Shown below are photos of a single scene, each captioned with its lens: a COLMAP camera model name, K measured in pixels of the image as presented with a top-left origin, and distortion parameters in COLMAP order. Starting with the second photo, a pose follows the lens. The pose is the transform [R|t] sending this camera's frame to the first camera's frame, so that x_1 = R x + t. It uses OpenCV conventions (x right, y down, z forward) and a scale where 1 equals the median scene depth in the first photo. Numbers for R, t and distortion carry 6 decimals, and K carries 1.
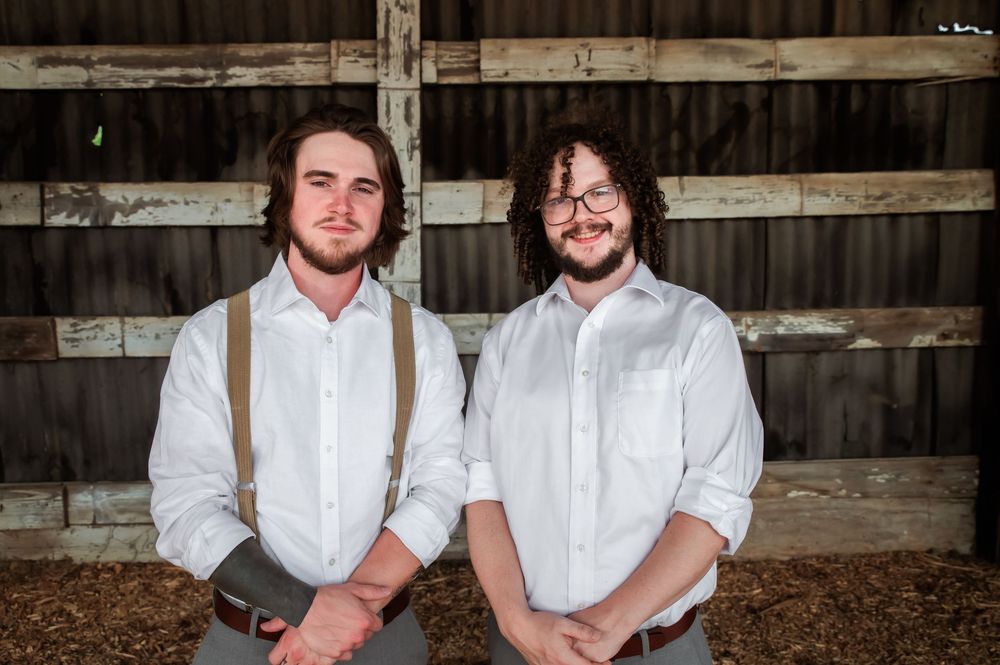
lens RADIAL K [[796.0, 0, 490.5], [0, 796.0, 332.0], [0, 0, 1]] dist [-0.109370, 0.109620]
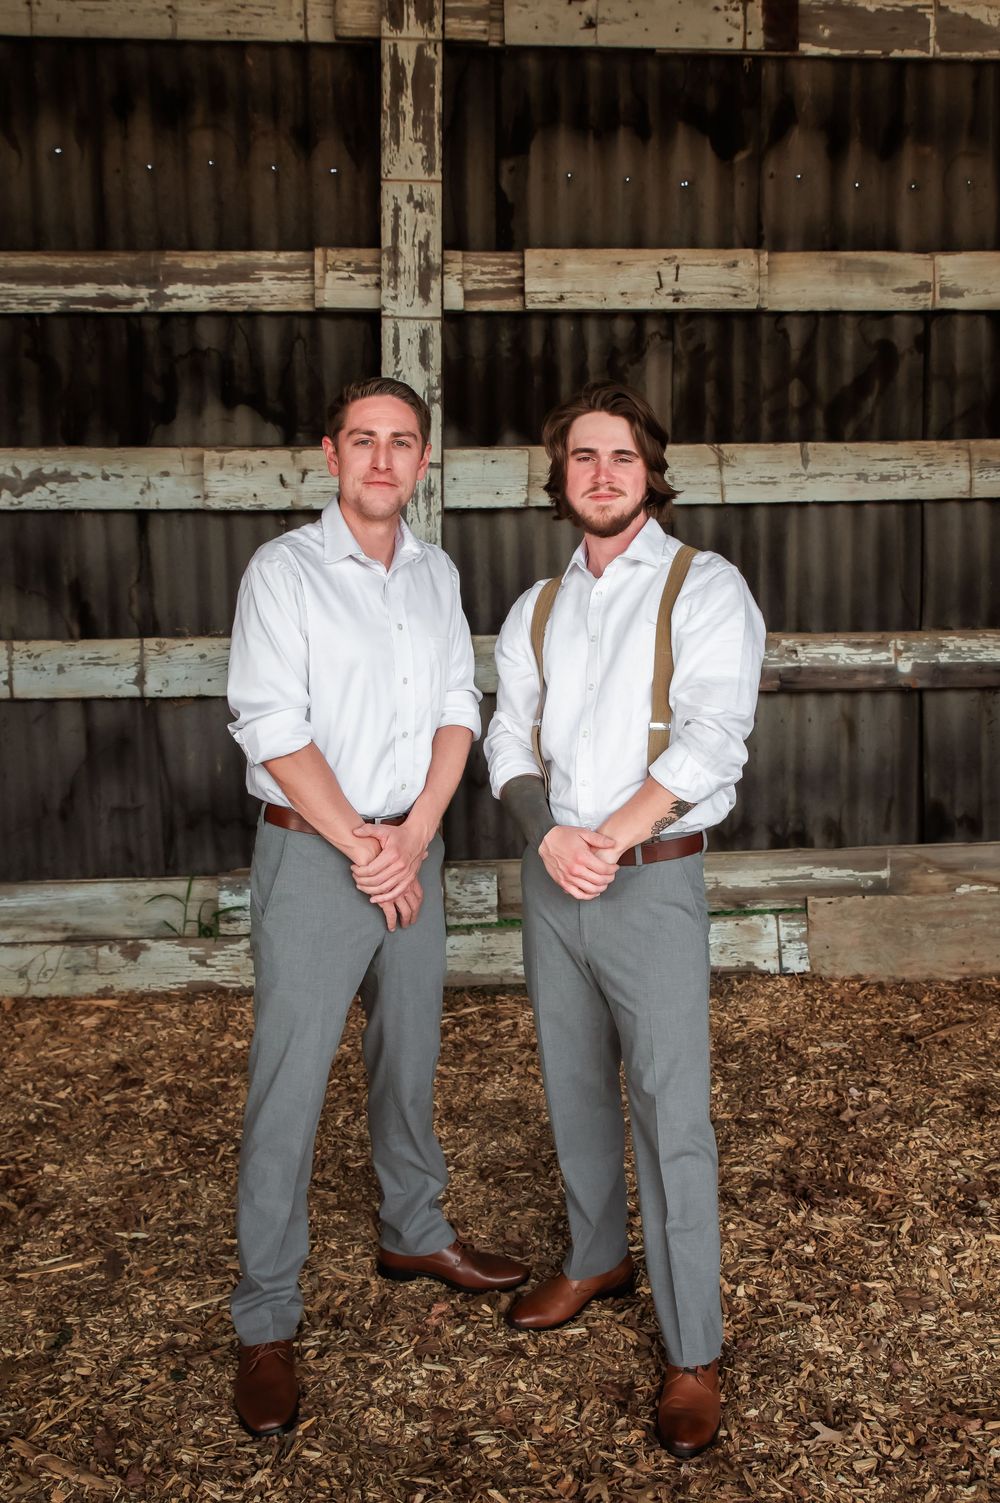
lens RADIAL K [[1336.4, 0, 539.4], [0, 1336.4, 700.2], [0, 0, 1]] dist [-0.110270, 0.117046]
pose [[0.998700, -0.005659, 0.050667, -0.061850], [0.006063, 0.999951, -0.007836, 0.045513], [-0.050621, 0.008133, 0.998685, -0.192202]]
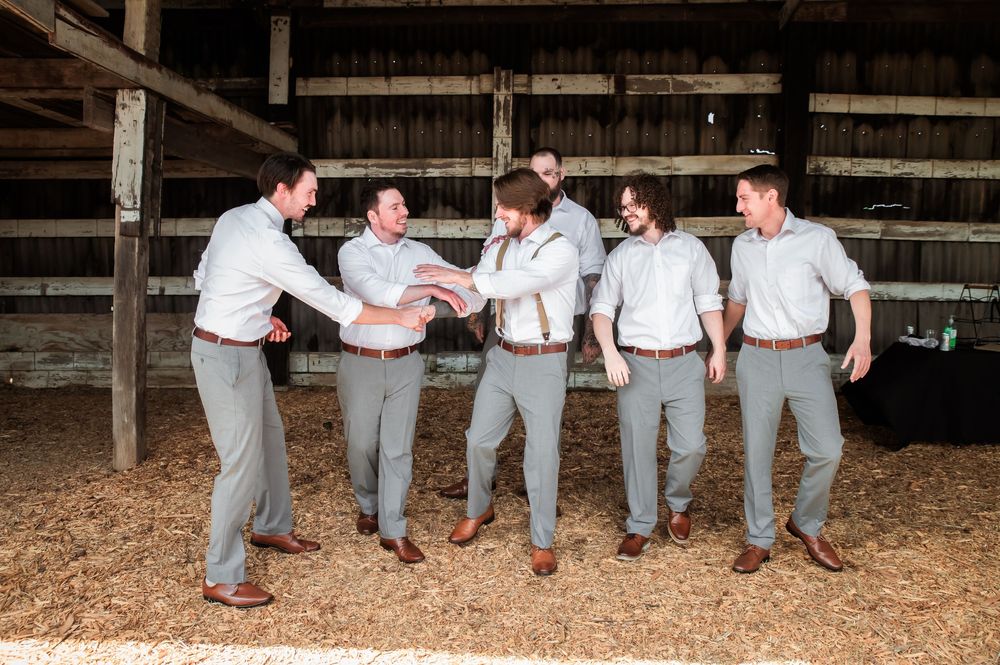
lens RADIAL K [[729.1, 0, 503.6], [0, 729.1, 332.0], [0, 0, 1]] dist [-0.106367, 0.098054]
pose [[0.997457, 0.019022, -0.068679, 0.041965], [-0.021204, 0.999289, -0.031178, 0.195846], [0.068037, 0.032555, 0.997152, -1.062197]]
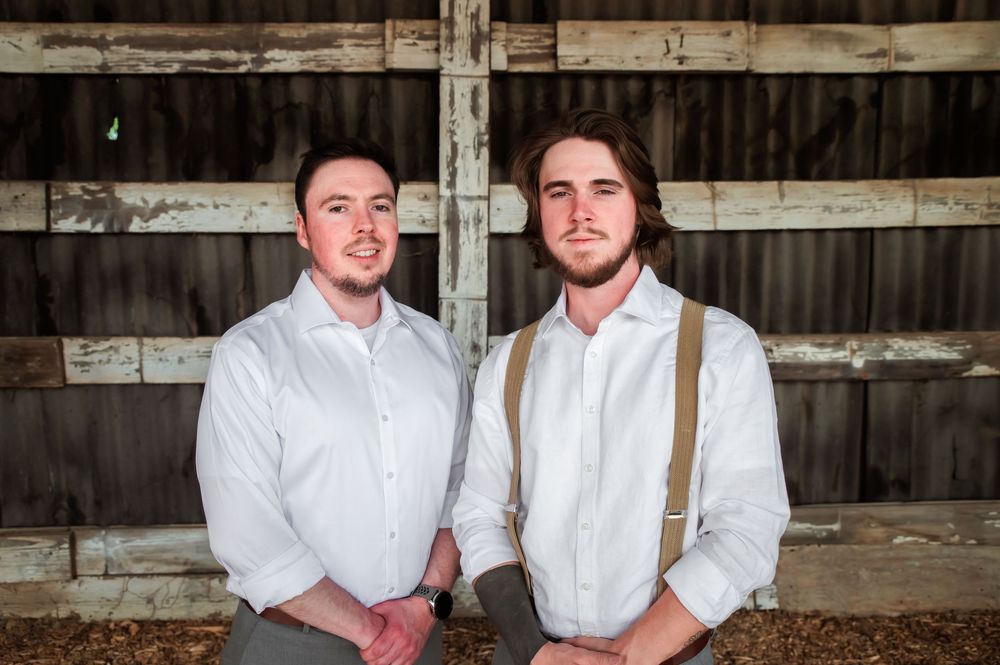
lens RADIAL K [[762.9, 0, 487.9], [0, 762.9, 334.1], [0, 0, 1]] dist [-0.100965, 0.104845]
pose [[0.999975, 0.004918, 0.005093, -0.090868], [-0.004891, 0.999974, -0.005359, -0.020658], [-0.005120, 0.005334, 0.999973, 0.167261]]
